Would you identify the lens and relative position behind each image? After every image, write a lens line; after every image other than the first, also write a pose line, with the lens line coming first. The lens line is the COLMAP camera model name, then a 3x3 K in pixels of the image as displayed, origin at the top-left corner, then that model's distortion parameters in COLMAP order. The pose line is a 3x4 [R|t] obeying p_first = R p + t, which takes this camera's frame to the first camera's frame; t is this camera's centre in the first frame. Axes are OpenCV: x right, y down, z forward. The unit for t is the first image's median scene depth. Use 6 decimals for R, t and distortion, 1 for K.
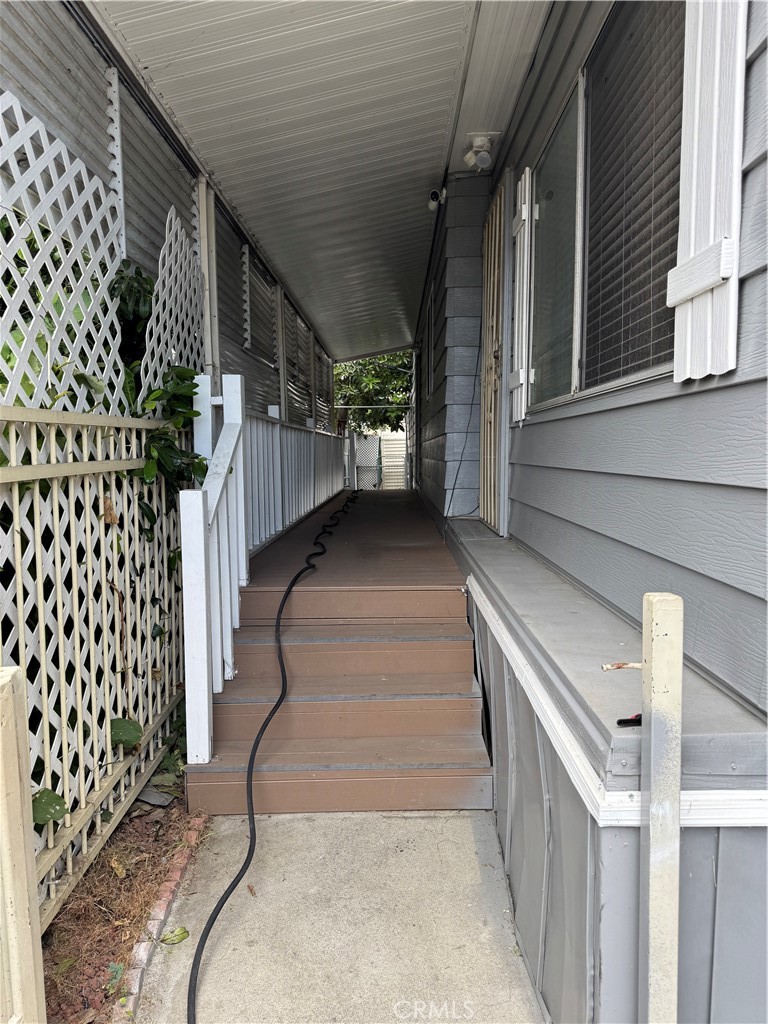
lens RADIAL K [[723.7, 0, 384.8], [0, 723.7, 511.7], [0, 0, 1]] dist [0.035818, -0.019543]
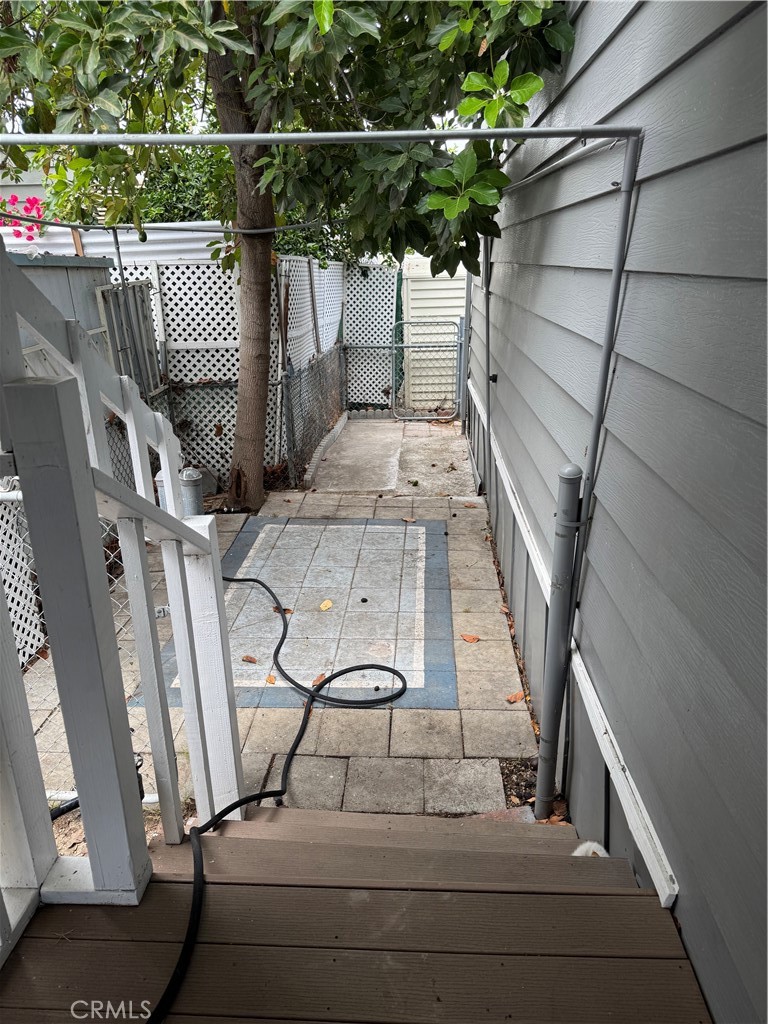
lens RADIAL K [[723.7, 0, 382.6], [0, 723.7, 512.8], [0, 0, 1]] dist [0.035818, -0.019543]
pose [[0.999221, 0.014202, -0.036831, 0.000835], [-0.004446, 0.967595, 0.252470, -0.105855], [0.039223, -0.252109, 0.966904, 0.805436]]
